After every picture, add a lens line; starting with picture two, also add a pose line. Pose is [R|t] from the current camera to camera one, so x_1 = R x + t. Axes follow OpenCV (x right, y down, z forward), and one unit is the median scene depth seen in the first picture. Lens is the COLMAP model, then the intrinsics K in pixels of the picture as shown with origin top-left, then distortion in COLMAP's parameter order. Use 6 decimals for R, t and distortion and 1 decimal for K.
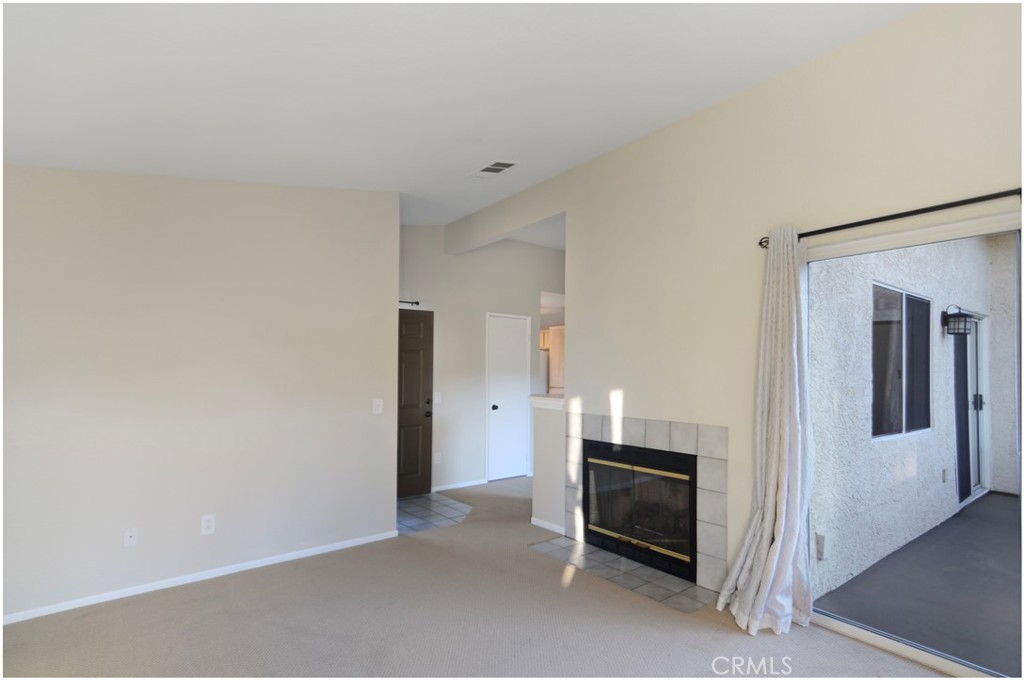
lens RADIAL K [[503.2, 0, 534.5], [0, 503.2, 363.7], [0, 0, 1]] dist [0.018046, -0.000114]
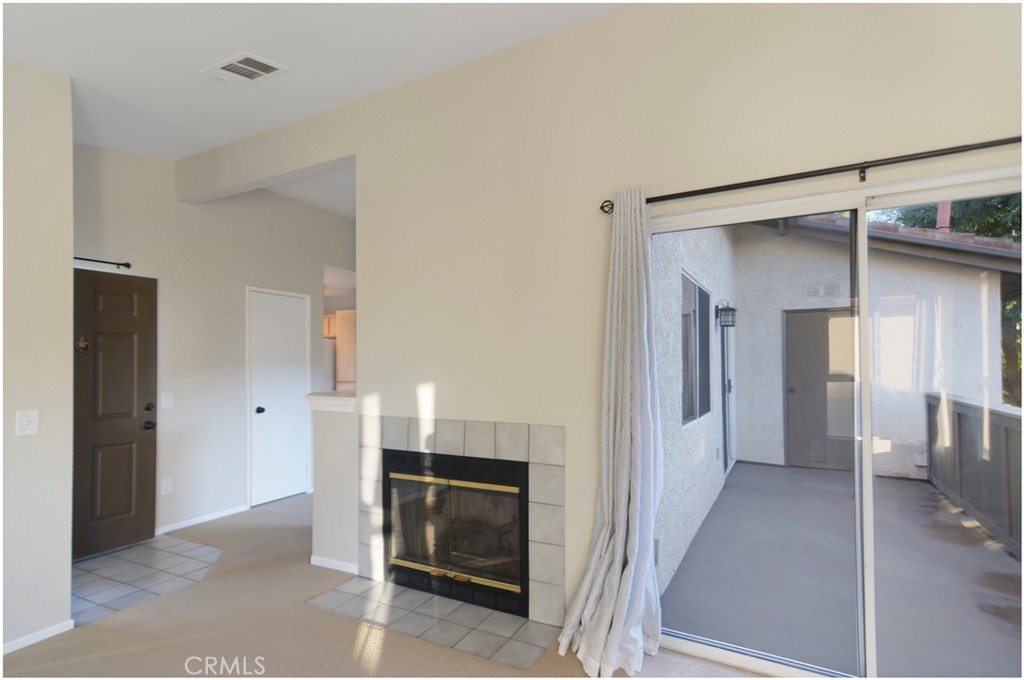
lens RADIAL K [[503.2, 0, 534.5], [0, 503.2, 363.7], [0, 0, 1]] dist [0.018046, -0.000114]
pose [[0.920443, -0.009630, 0.390759, 0.009952], [0.002780, 0.999832, 0.018091, 0.005124], [-0.390867, -0.015566, 0.920315, 0.209035]]
